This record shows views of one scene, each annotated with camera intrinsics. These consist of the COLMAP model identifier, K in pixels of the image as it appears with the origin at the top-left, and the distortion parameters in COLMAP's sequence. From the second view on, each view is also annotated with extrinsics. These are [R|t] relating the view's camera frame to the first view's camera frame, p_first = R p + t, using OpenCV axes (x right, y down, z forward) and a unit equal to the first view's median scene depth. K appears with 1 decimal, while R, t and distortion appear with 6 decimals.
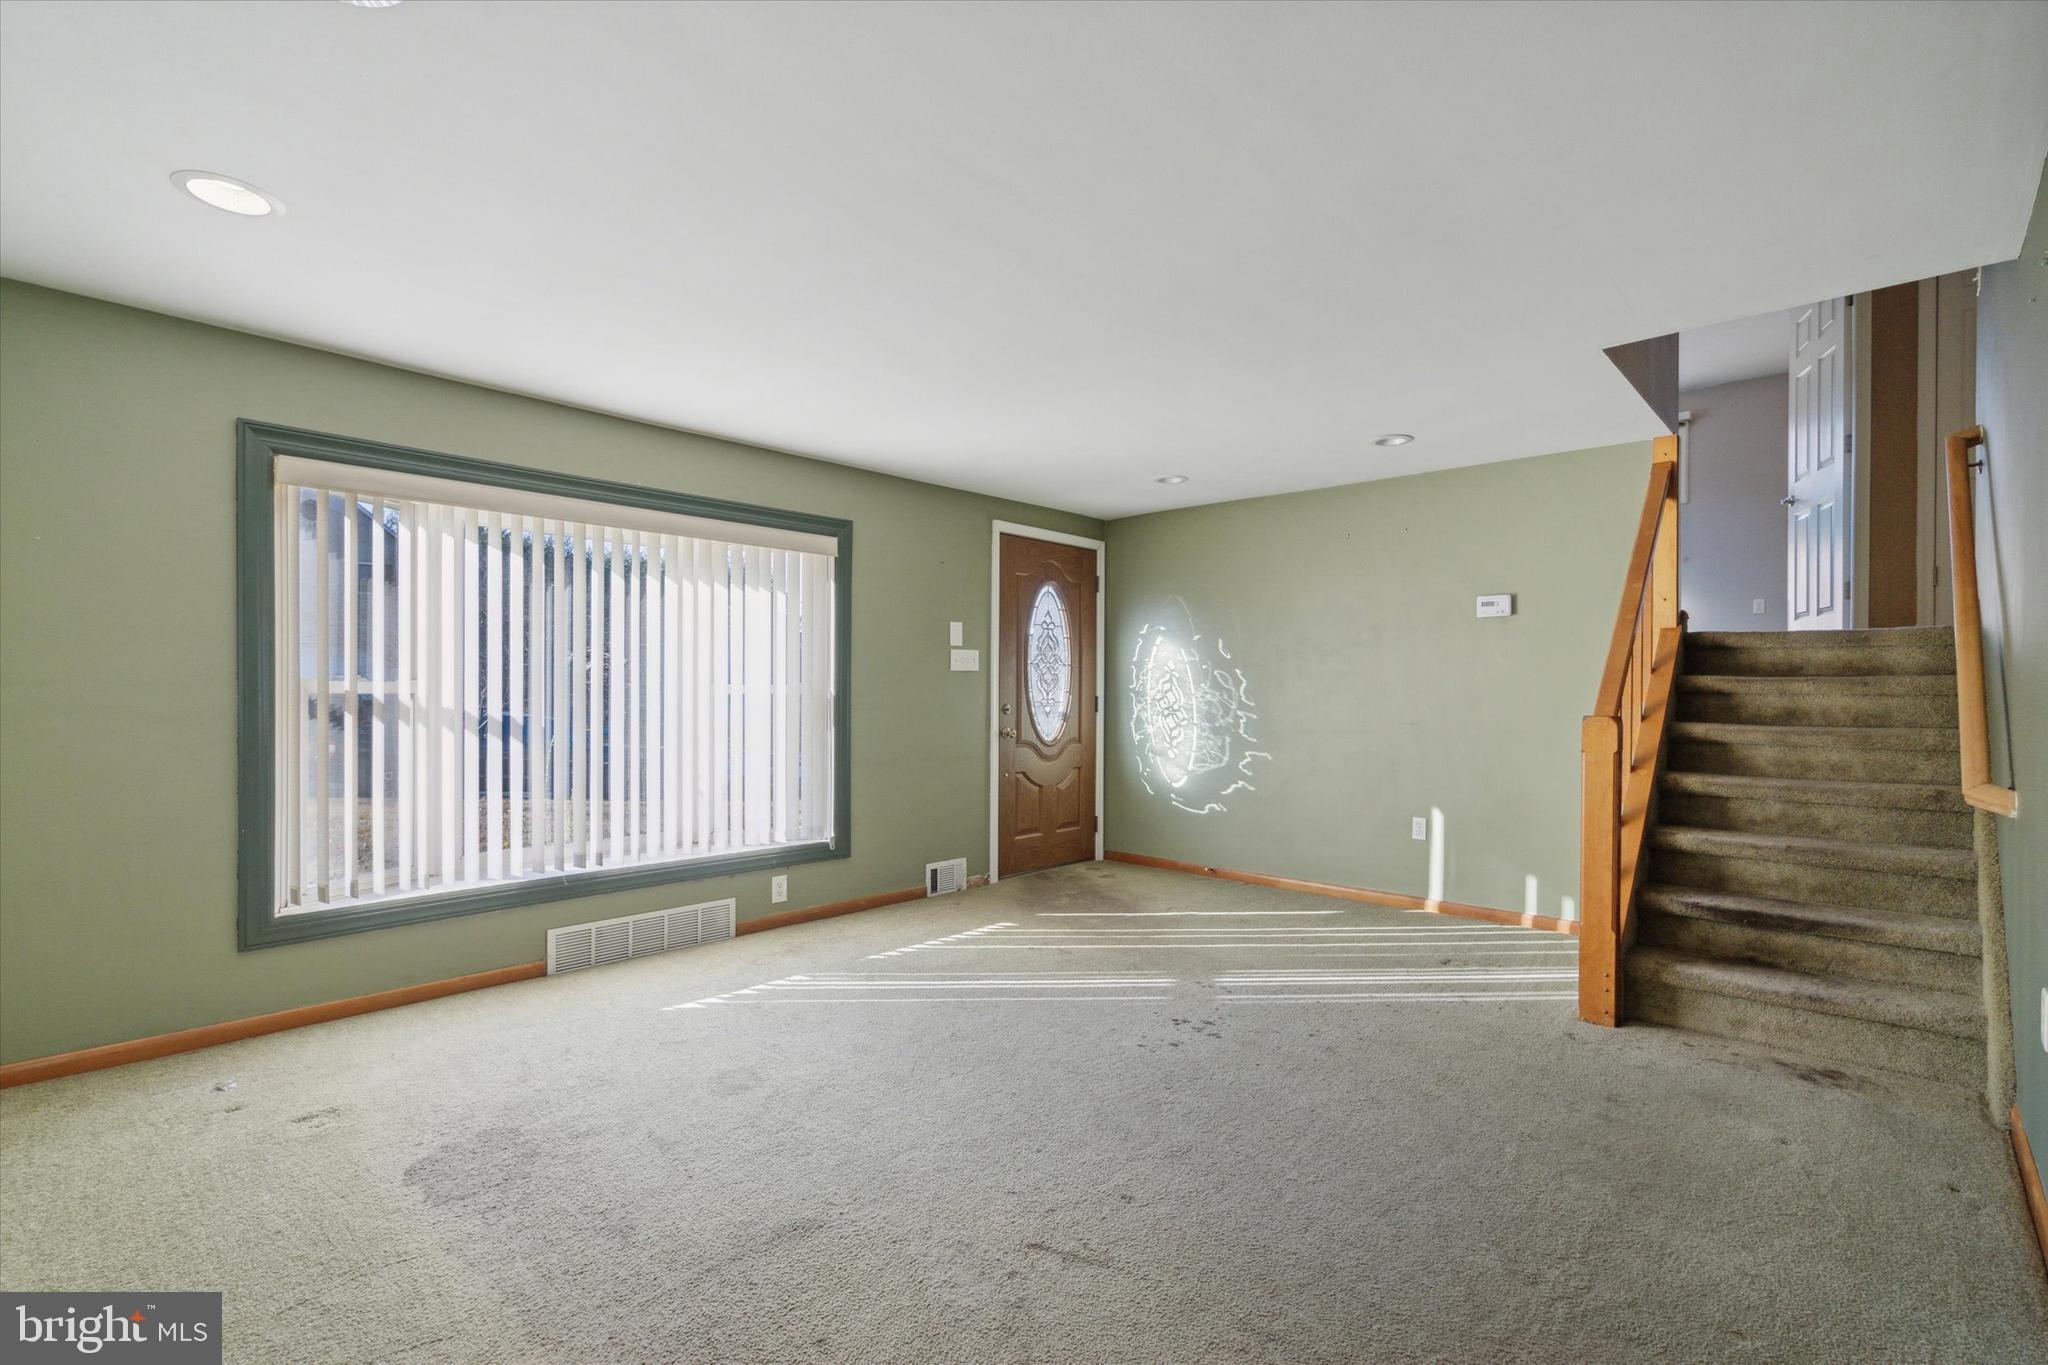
lens RADIAL K [[933.3, 0, 1026.4], [0, 933.3, 691.5], [0, 0, 1]] dist [-0.007169, 0.001867]
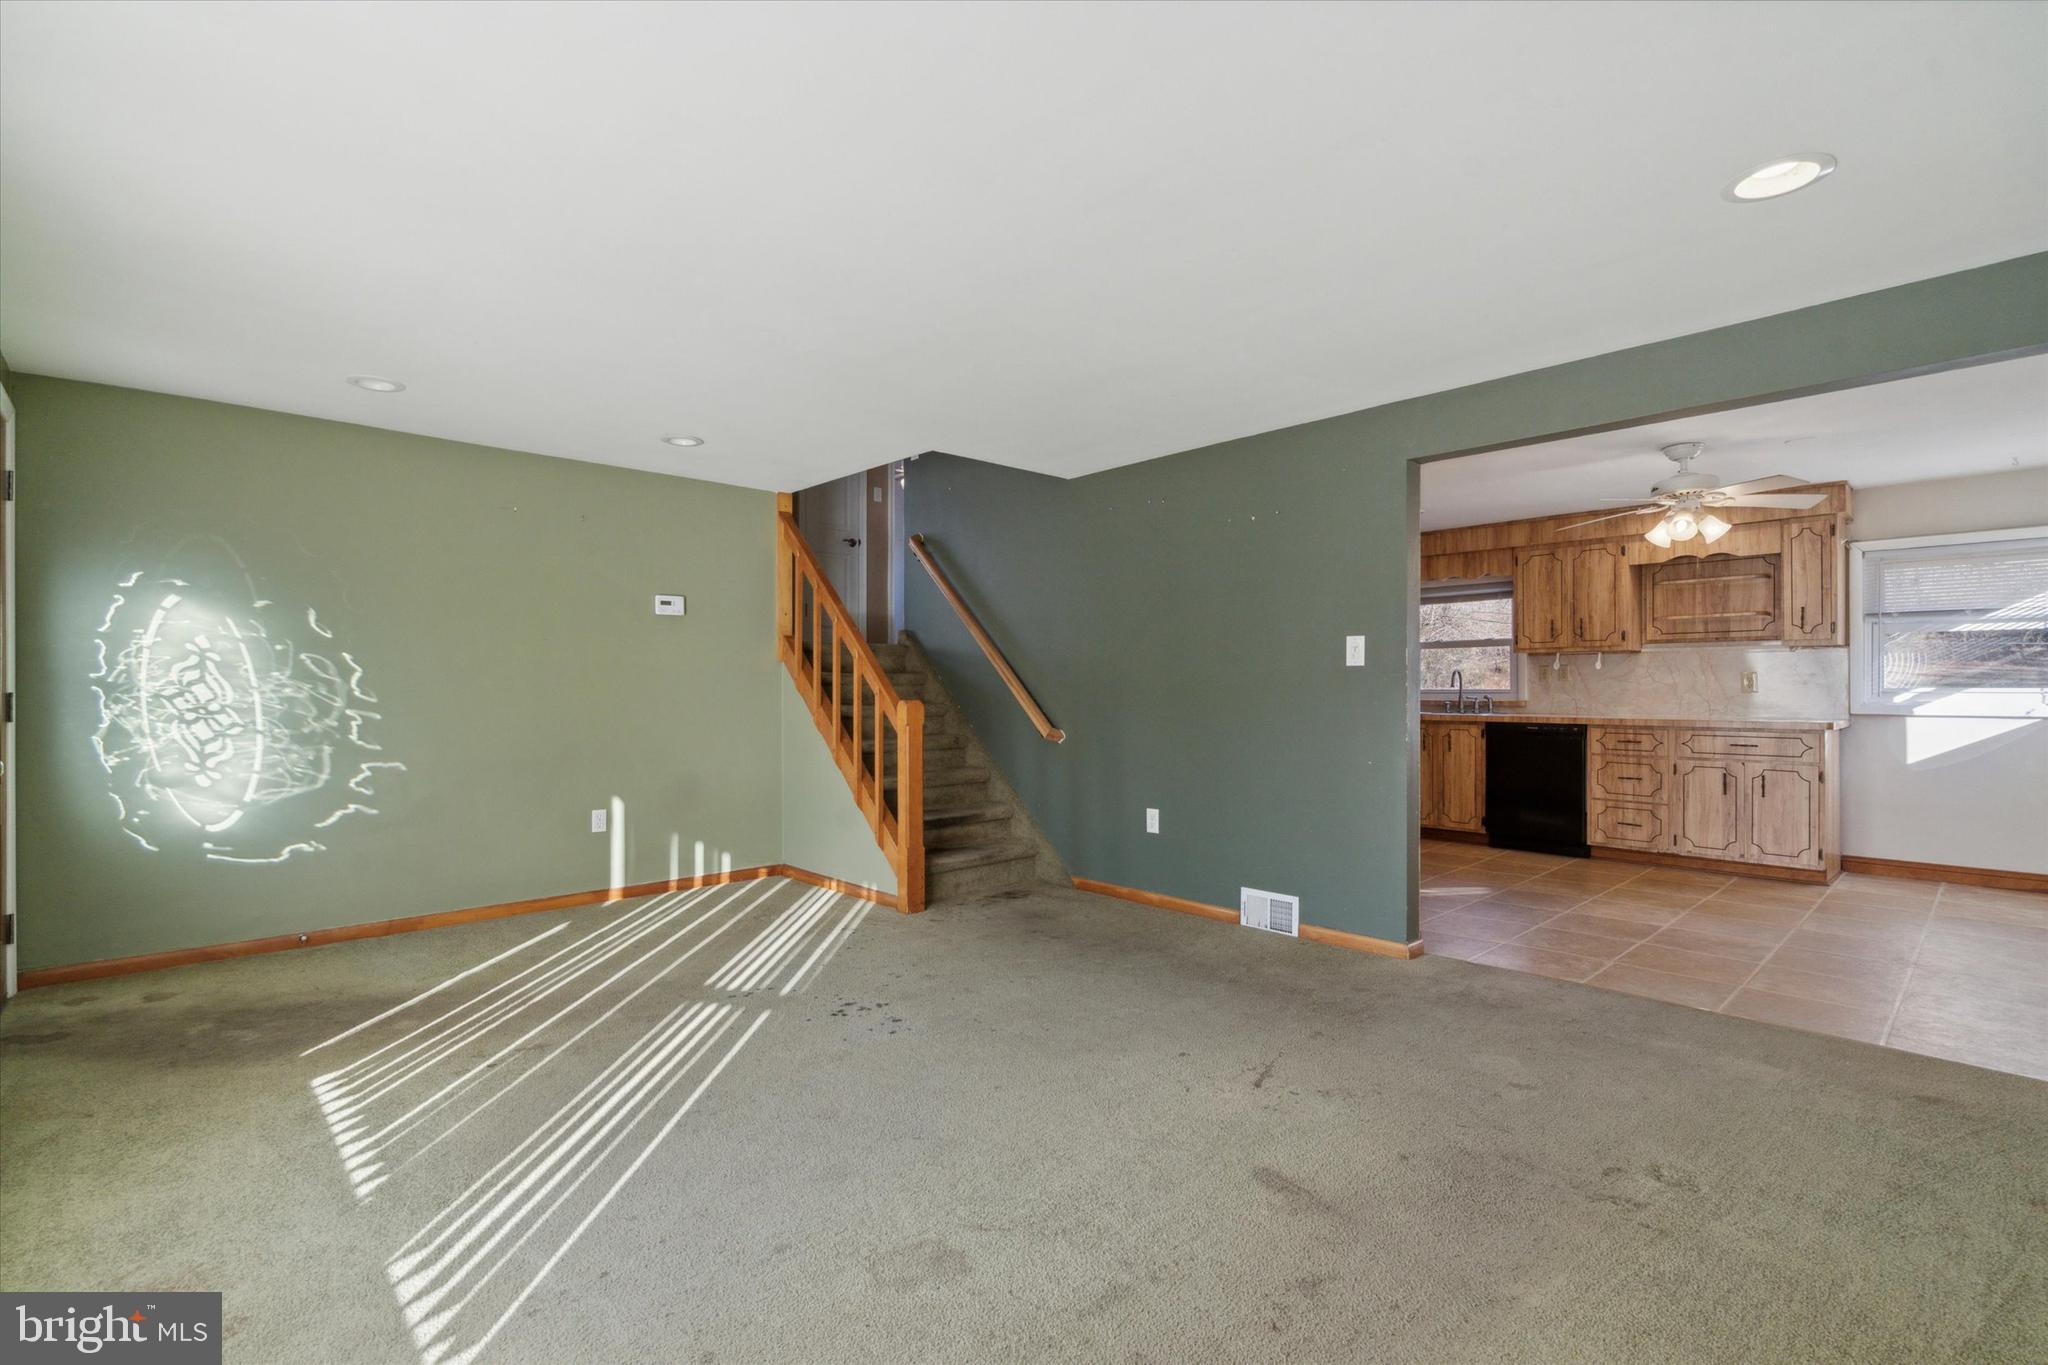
lens RADIAL K [[933.3, 0, 1015.2], [0, 933.3, 688.0], [0, 0, 1]] dist [-0.007169, 0.001867]
pose [[0.066382, -0.006519, 0.997773, -0.463981], [-0.000690, 0.999978, 0.006580, -0.001399], [-0.997794, -0.001125, 0.066376, 0.421737]]
